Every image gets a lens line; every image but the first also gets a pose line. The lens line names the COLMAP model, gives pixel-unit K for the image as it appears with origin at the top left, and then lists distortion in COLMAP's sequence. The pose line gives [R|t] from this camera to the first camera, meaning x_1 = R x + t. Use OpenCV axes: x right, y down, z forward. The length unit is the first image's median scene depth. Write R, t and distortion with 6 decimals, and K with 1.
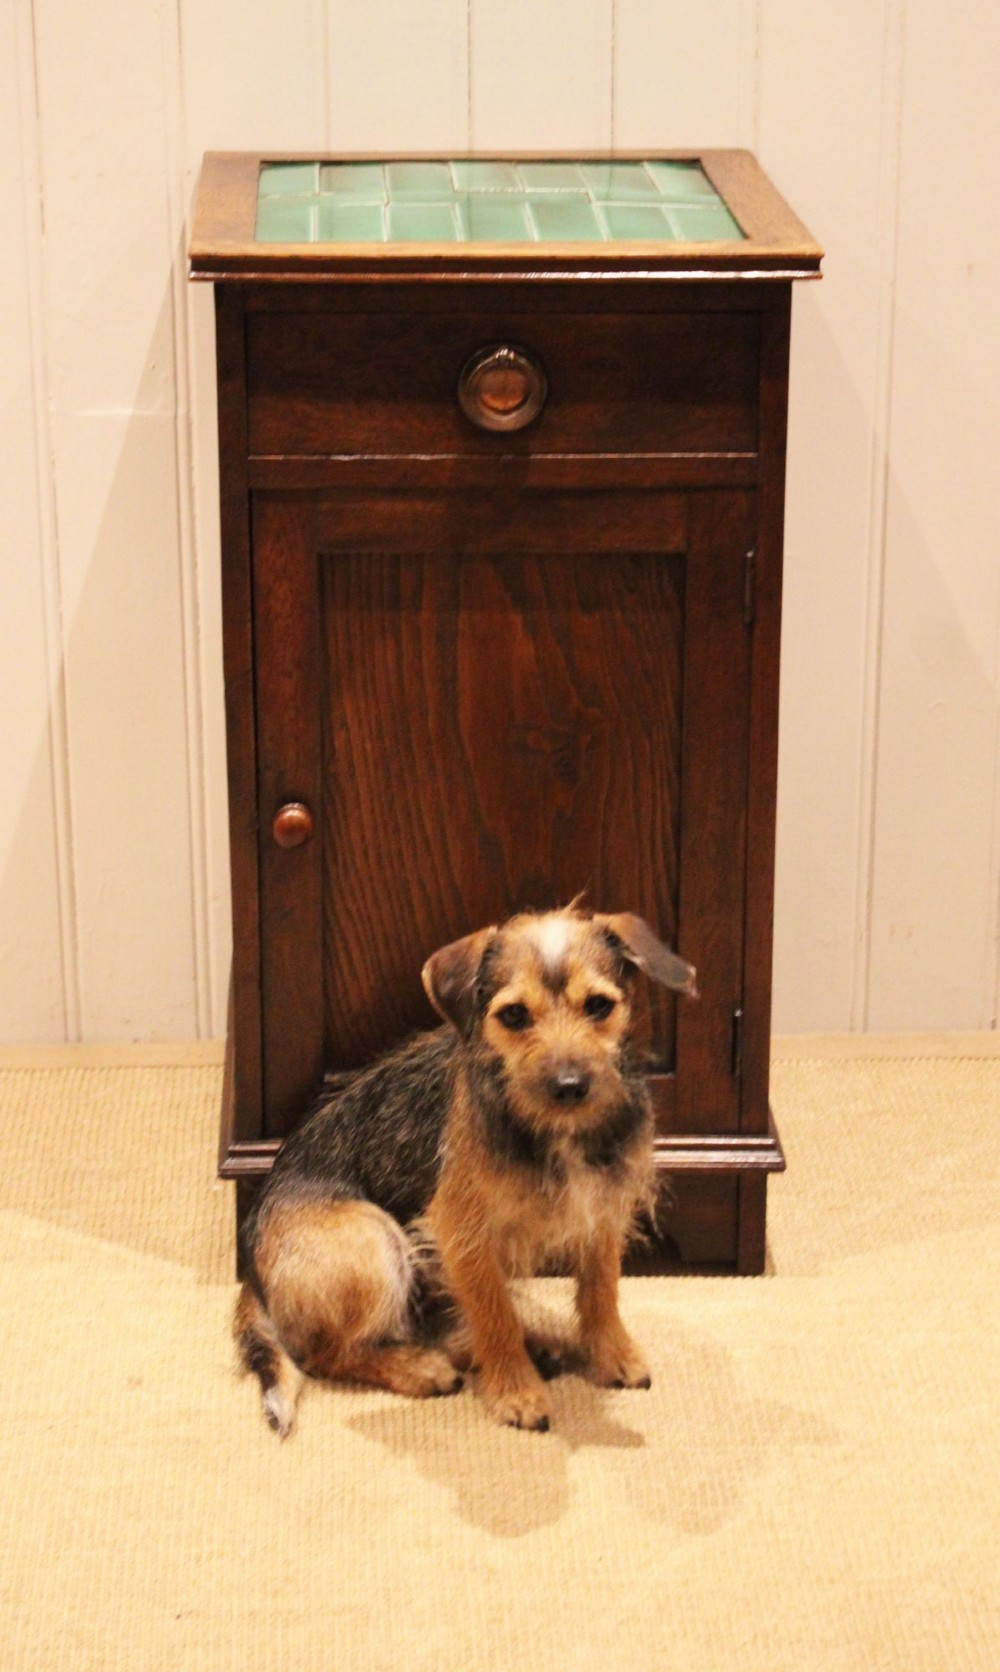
lens RADIAL K [[3401.9, 0, 475.6], [0, 3401.9, 768.1], [0, 0, 1]] dist [0.029026, 0.000000]
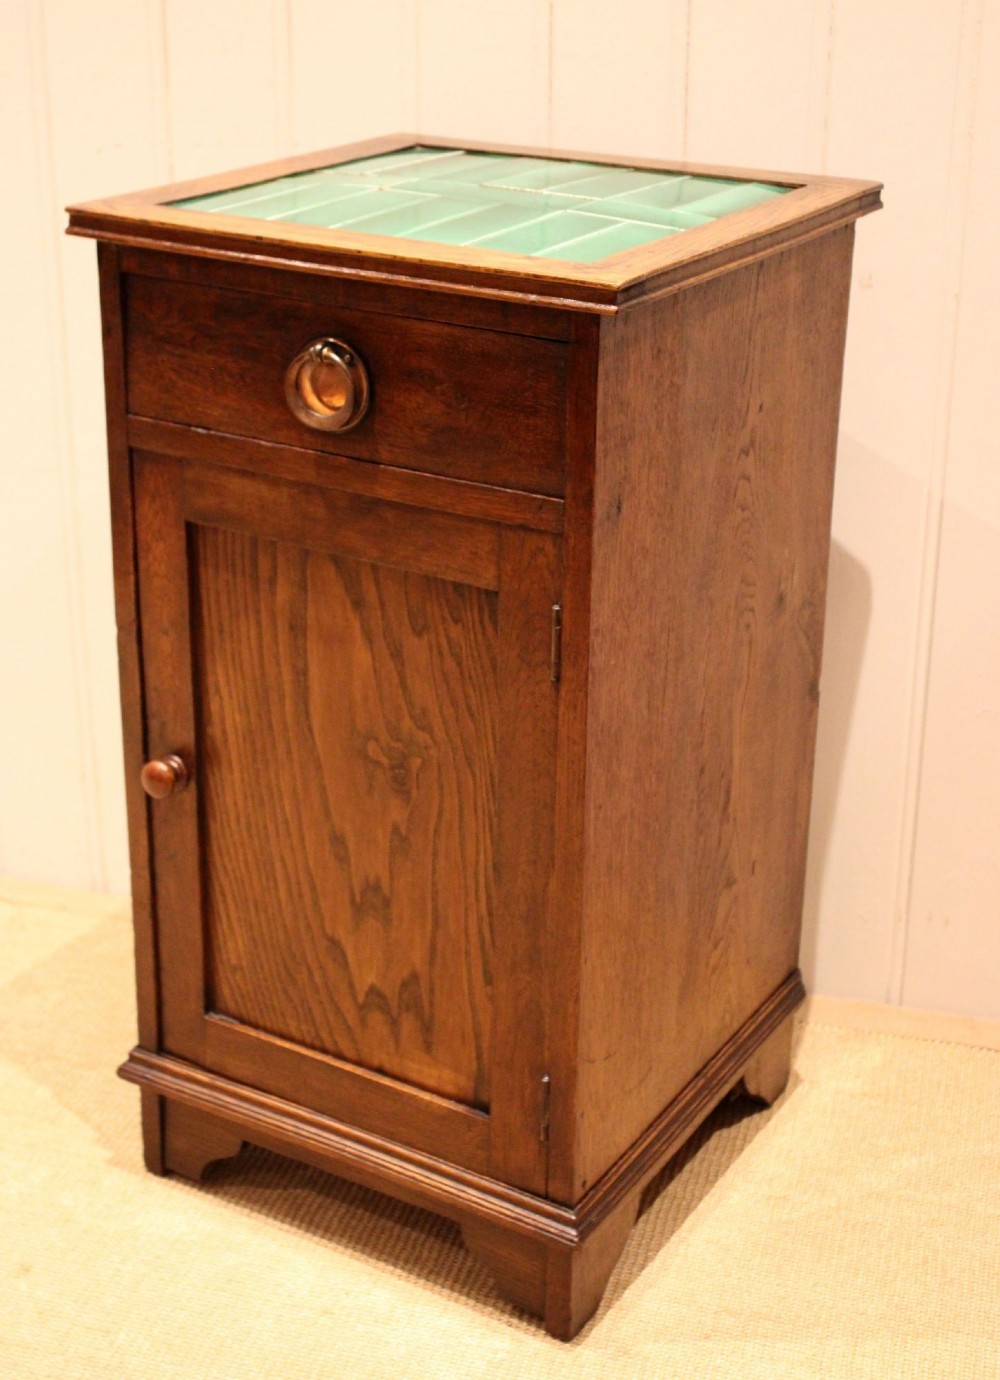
lens RADIAL K [[2223.9, 0, 455.9], [0, 2223.9, 675.2], [0, 0, 1]] dist [-0.030855, 0.000000]
pose [[0.828169, 0.216243, -0.517084, 0.361742], [-0.194471, 0.976126, 0.096746, -0.095385], [0.525660, 0.020436, 0.850449, 0.470664]]
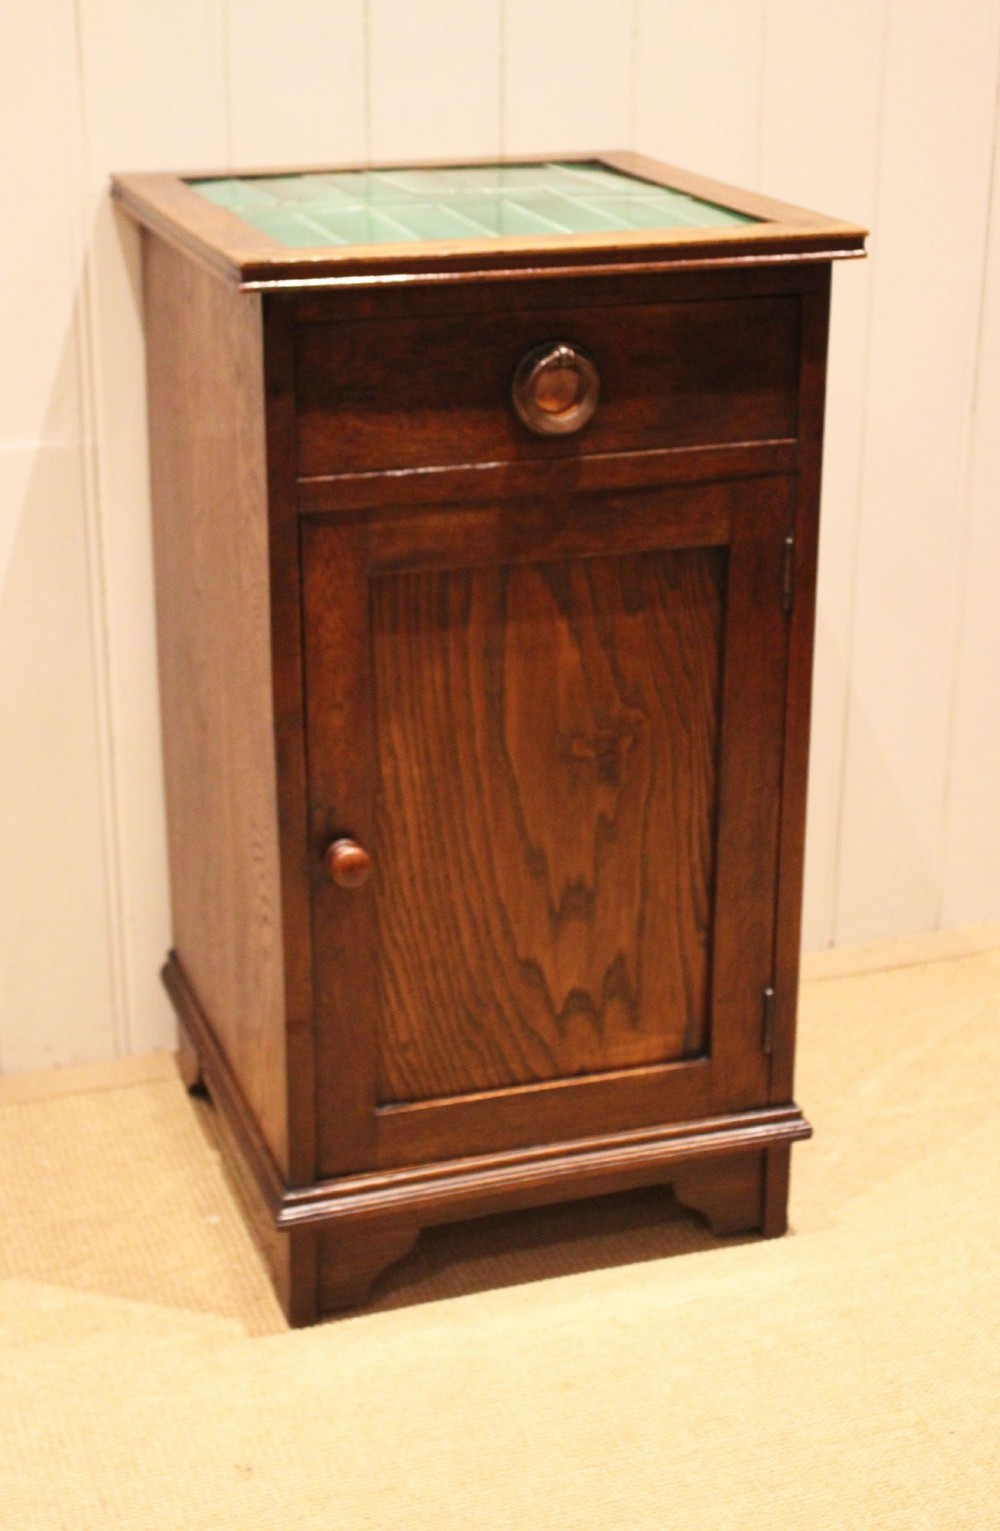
lens RADIAL K [[2390.0, 0, 472.0], [0, 2390.0, 681.4], [0, 0, 1]] dist [-0.045609, 0.000000]
pose [[0.960185, -0.095688, 0.262466, -0.190473], [0.094185, 0.995386, 0.018333, -0.042583], [-0.263009, 0.007117, 0.964767, 0.346105]]
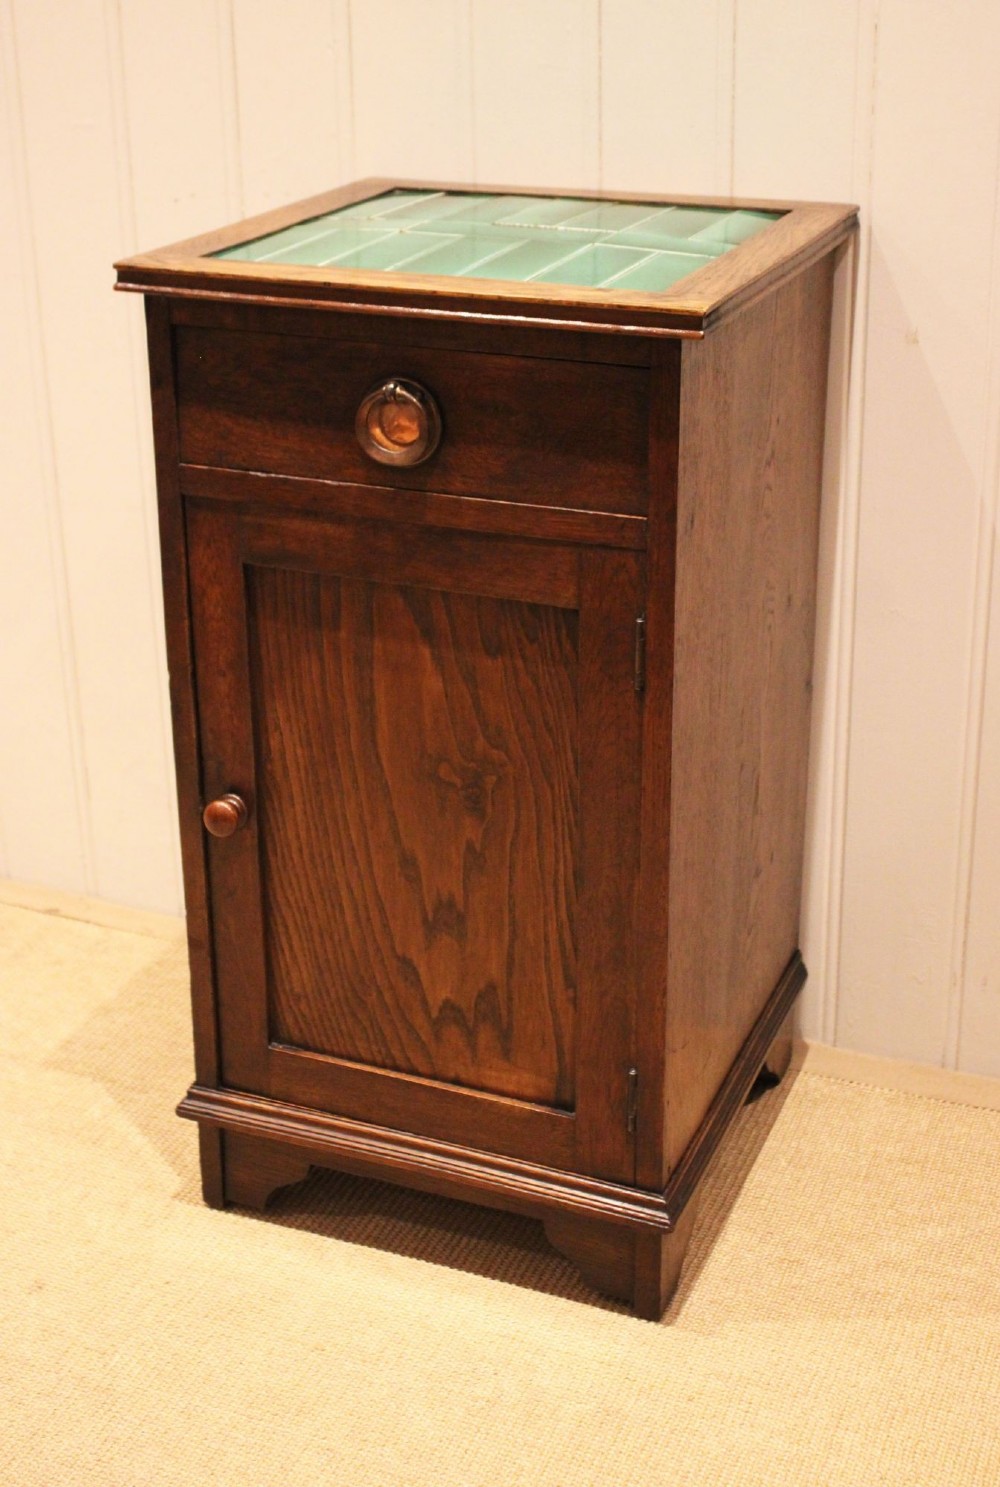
lens RADIAL K [[2169.7, 0, 487.1], [0, 2169.7, 677.9], [0, 0, 1]] dist [-0.054906, 0.000000]
pose [[0.907750, 0.146010, -0.393283, 0.277358], [-0.131579, 0.989265, 0.063572, -0.078270], [0.398343, -0.005960, 0.917217, 0.415796]]
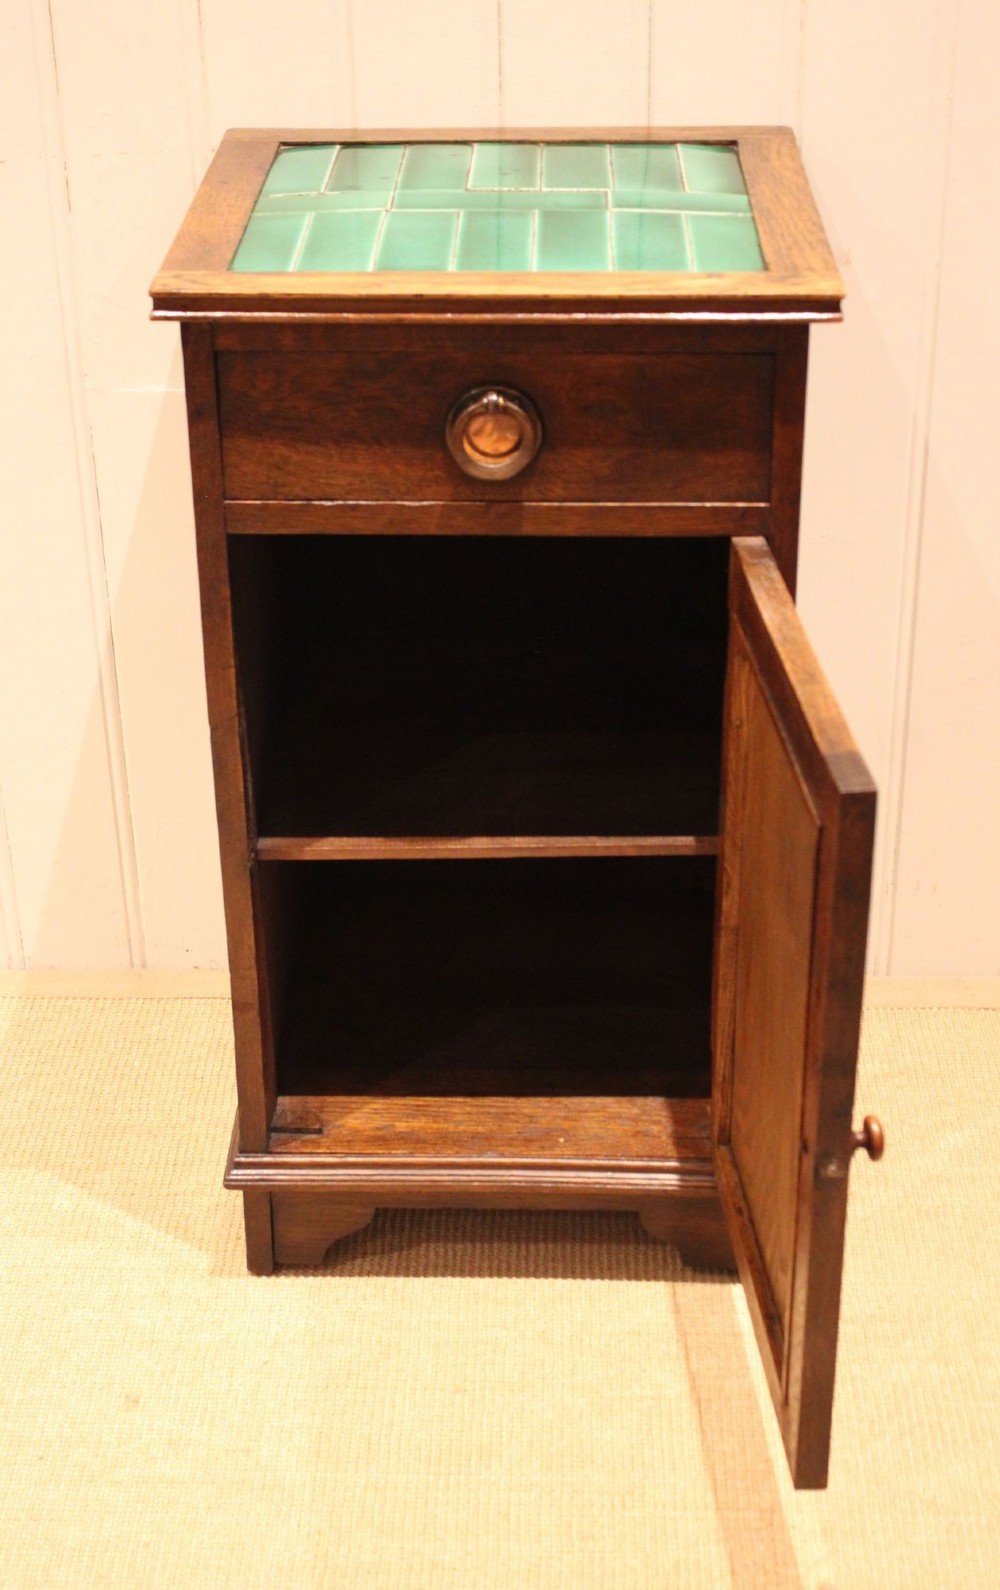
lens RADIAL K [[2486.9, 0, 484.2], [0, 2486.9, 829.9], [0, 0, 1]] dist [-0.021968, 0.000000]
pose [[0.997181, 0.023946, -0.071111, 0.053848], [-0.011771, 0.985899, 0.166929, -0.113295], [0.074106, -0.165621, 0.983401, 0.303377]]
